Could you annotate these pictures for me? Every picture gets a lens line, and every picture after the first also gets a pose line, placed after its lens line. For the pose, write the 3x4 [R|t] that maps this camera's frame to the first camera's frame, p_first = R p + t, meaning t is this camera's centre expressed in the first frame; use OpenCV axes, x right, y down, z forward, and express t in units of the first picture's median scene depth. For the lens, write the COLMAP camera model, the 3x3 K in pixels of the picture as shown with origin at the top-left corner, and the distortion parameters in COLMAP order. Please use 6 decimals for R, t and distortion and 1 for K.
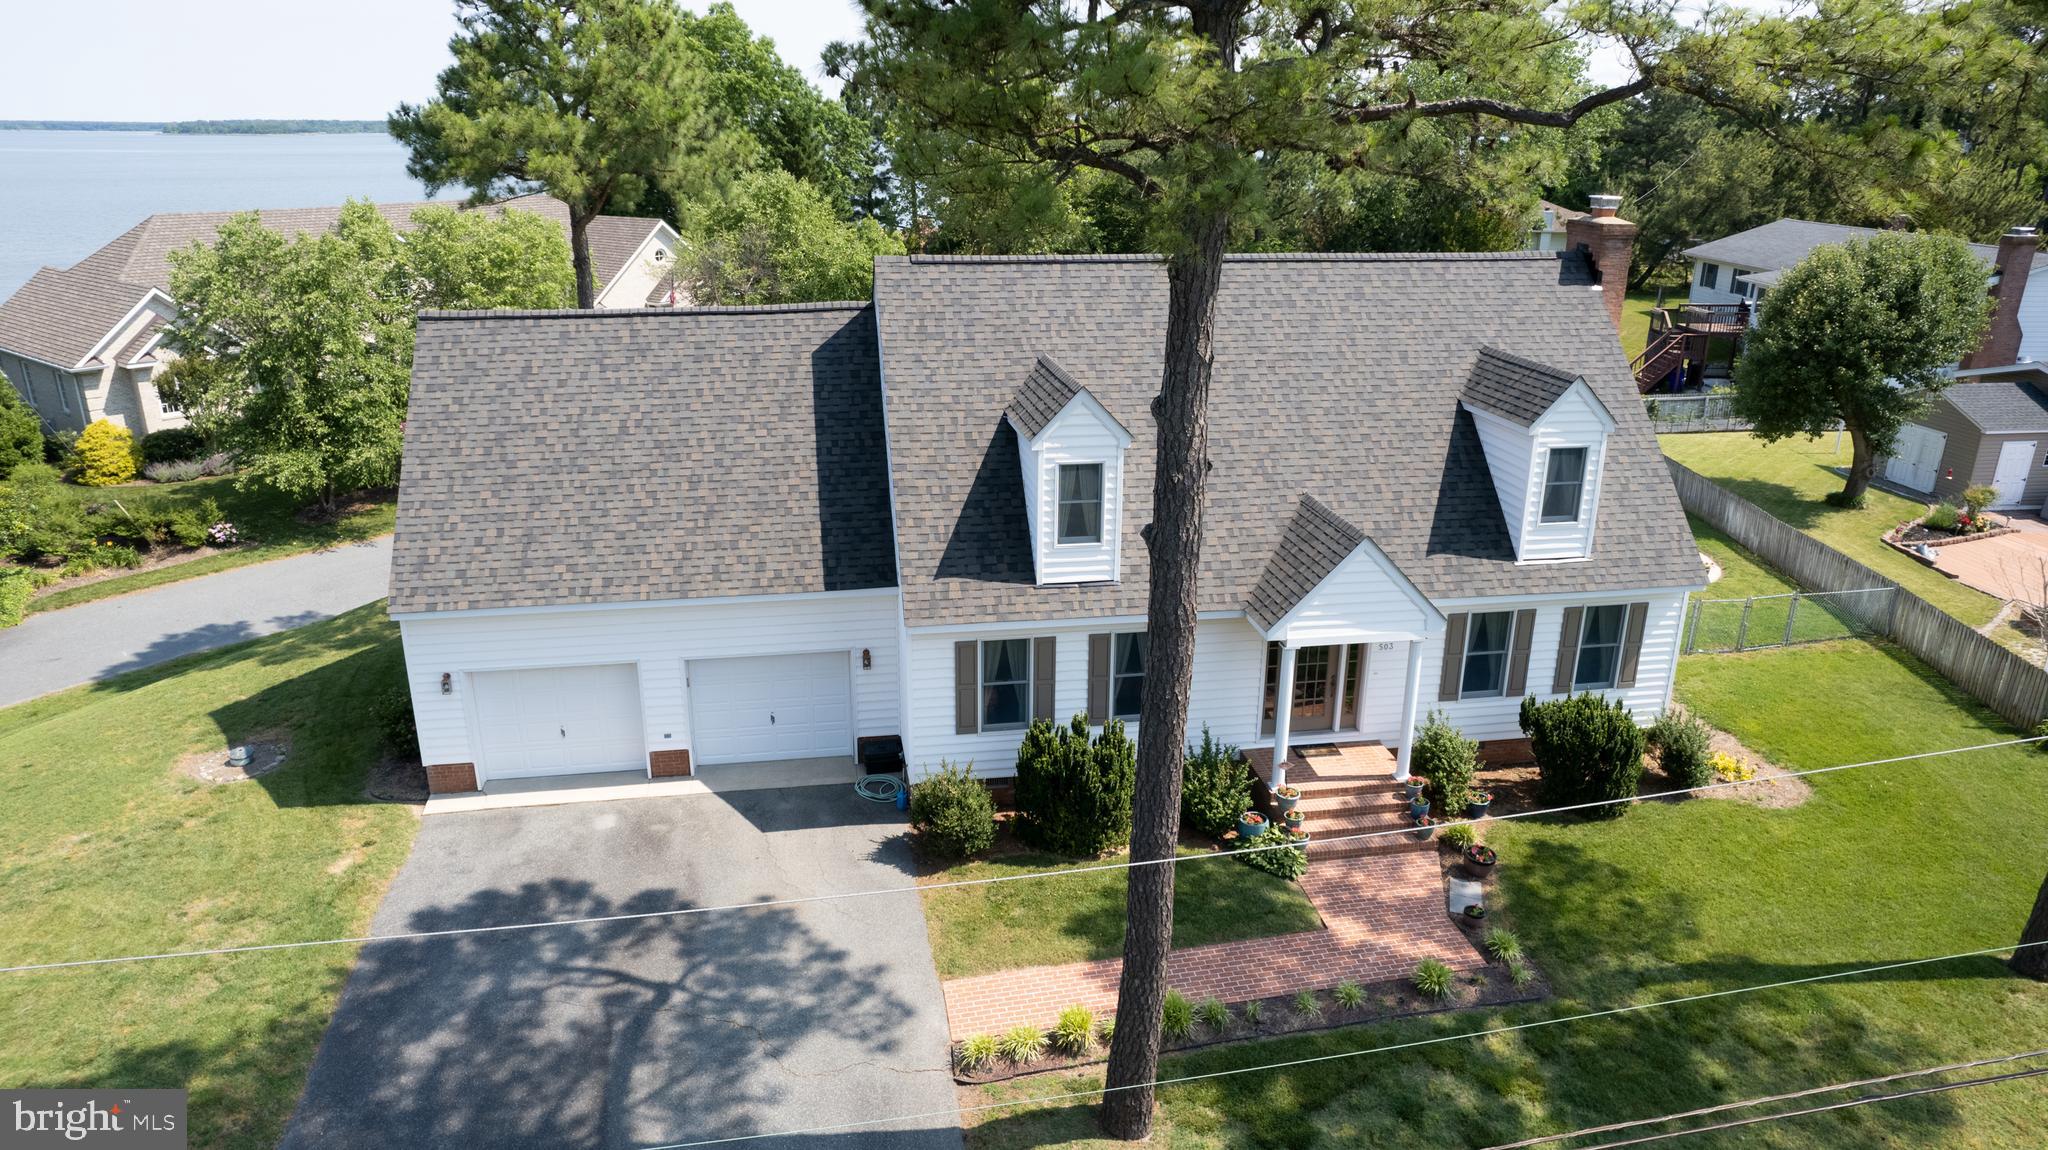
lens RADIAL K [[1345.2, 0, 1029.0], [0, 1345.2, 583.5], [0, 0, 1]] dist [-0.080299, 0.073934]
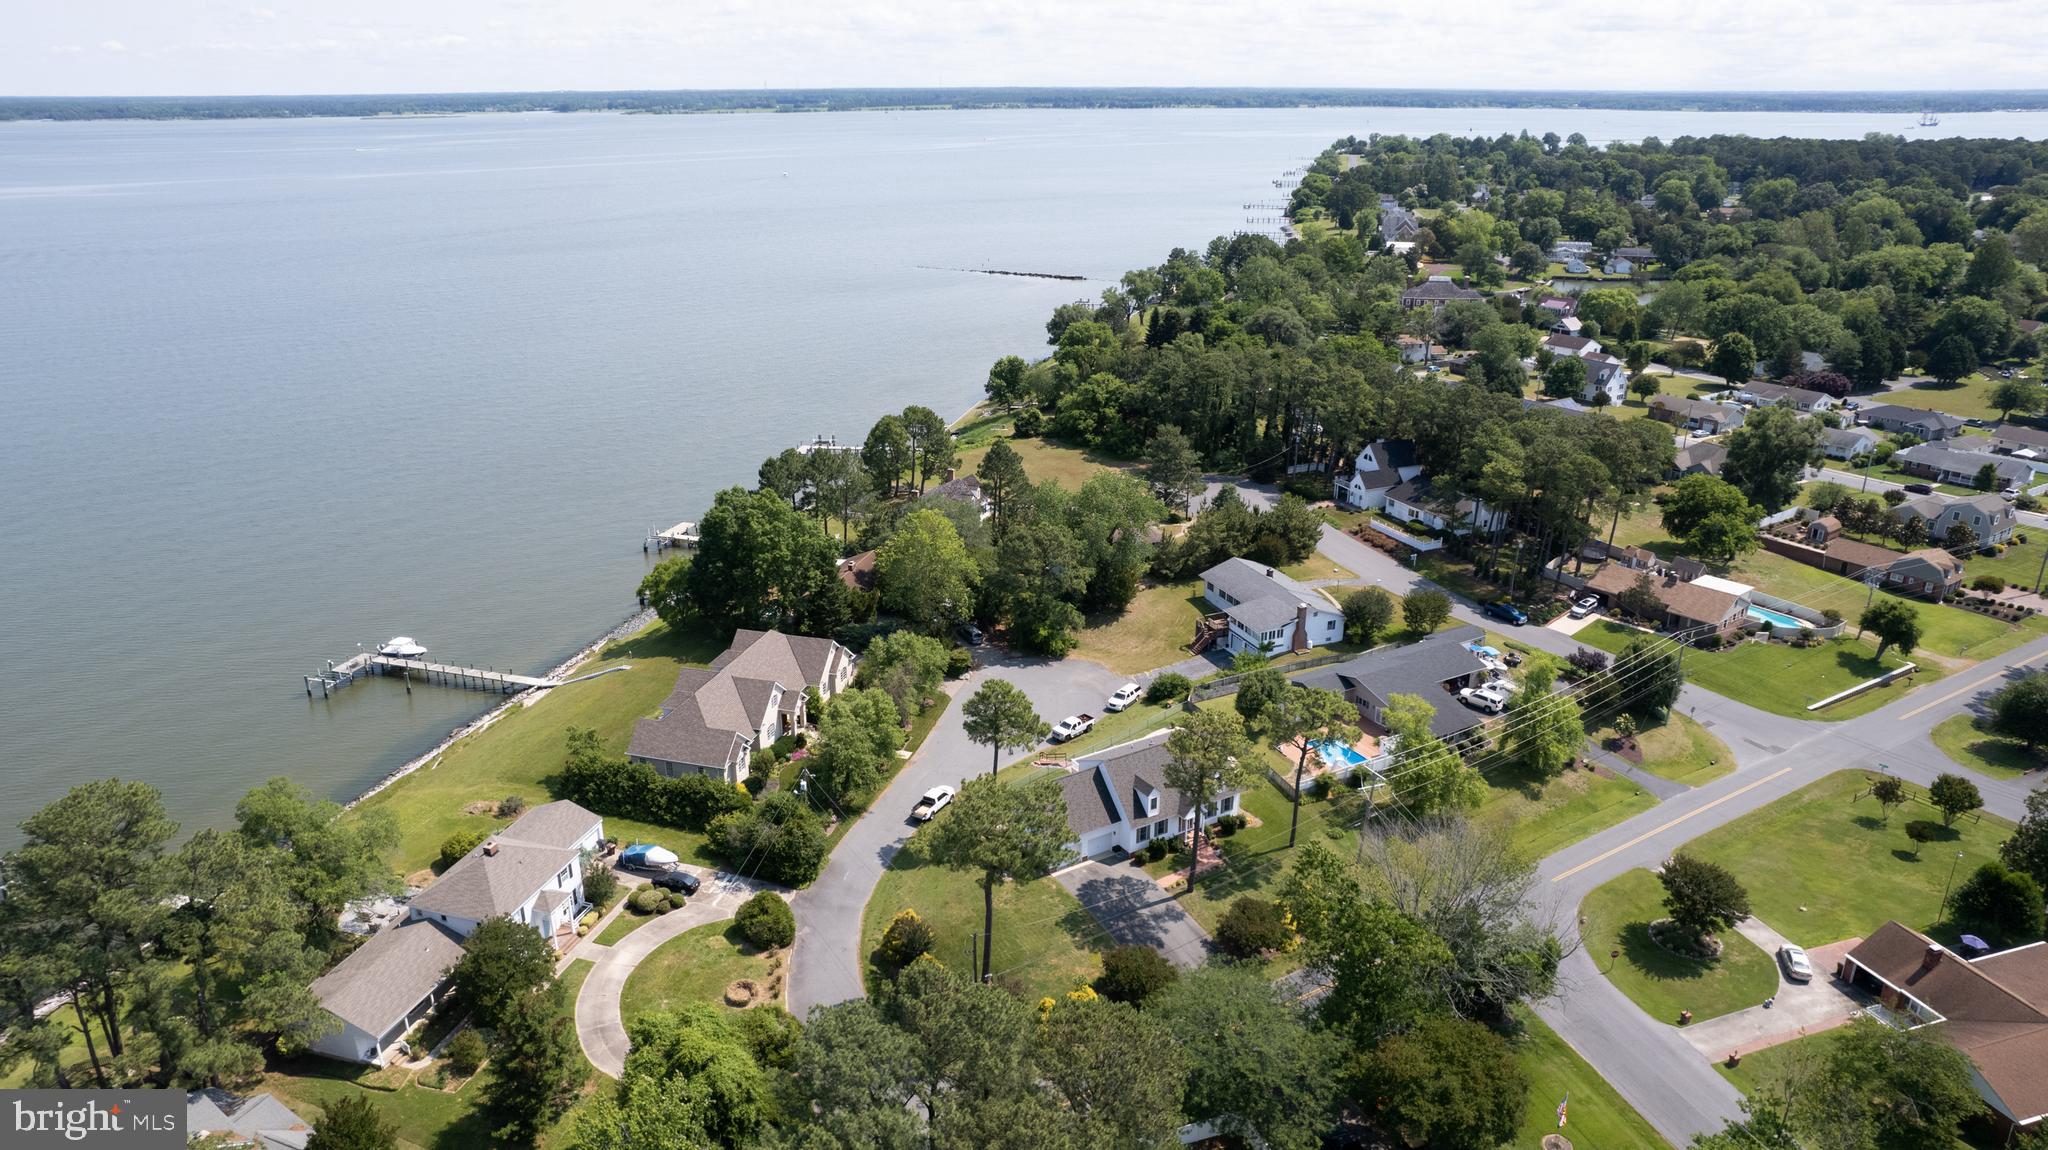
lens RADIAL K [[1345.2, 0, 1029.0], [0, 1345.2, 583.5], [0, 0, 1]] dist [-0.080299, 0.073934]
pose [[0.922673, -0.138603, 0.359812, -2.509849], [0.130555, 0.990340, 0.046704, -1.389136], [-0.362810, 0.003882, 0.931855, -4.442172]]
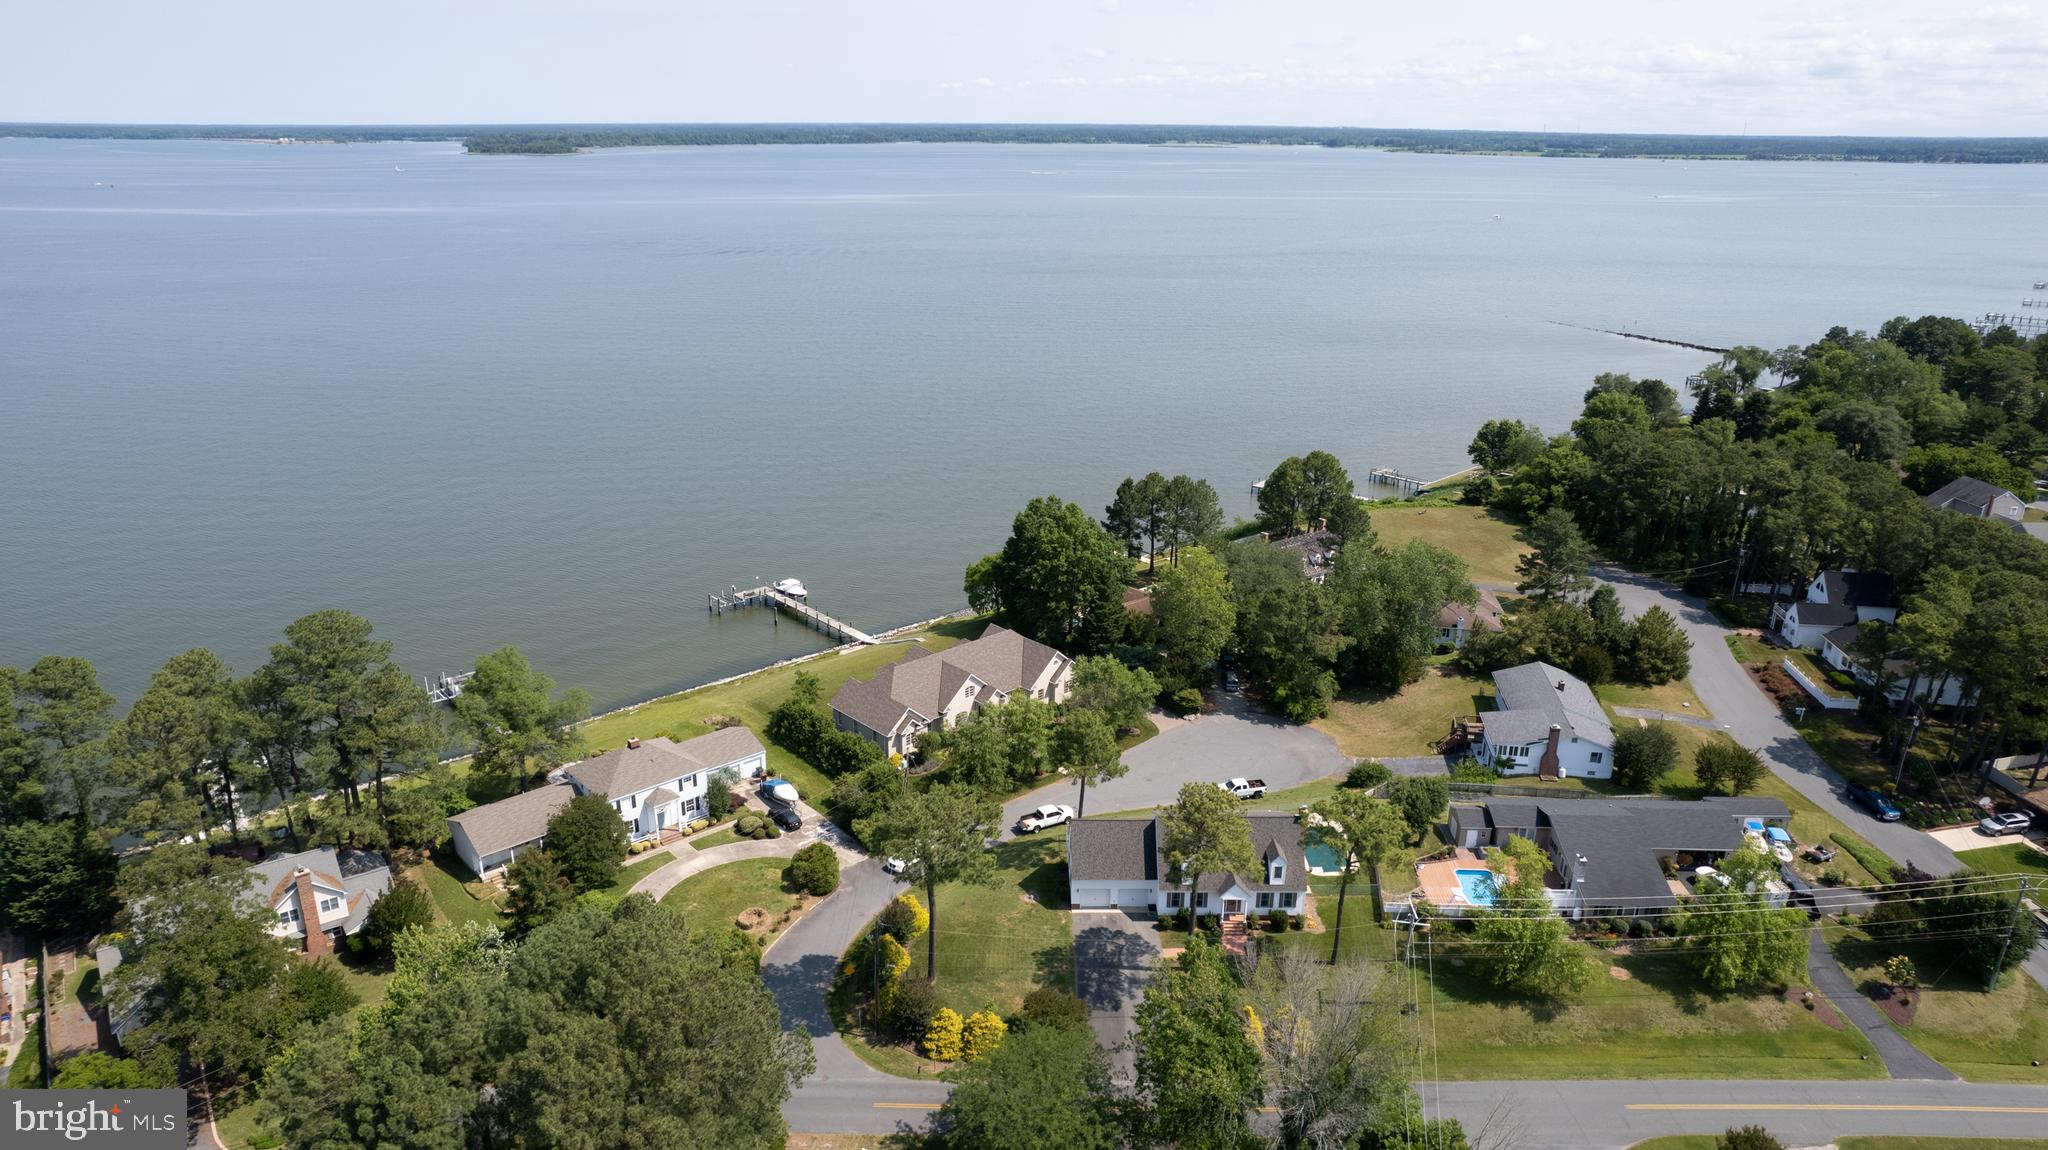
lens RADIAL K [[1345.2, 0, 1029.0], [0, 1345.2, 583.5], [0, 0, 1]] dist [-0.080299, 0.073934]
pose [[0.987159, 0.058899, -0.148485, 0.135862], [-0.059276, 0.998240, 0.001889, -1.263519], [0.148335, 0.006937, 0.988913, -4.828644]]
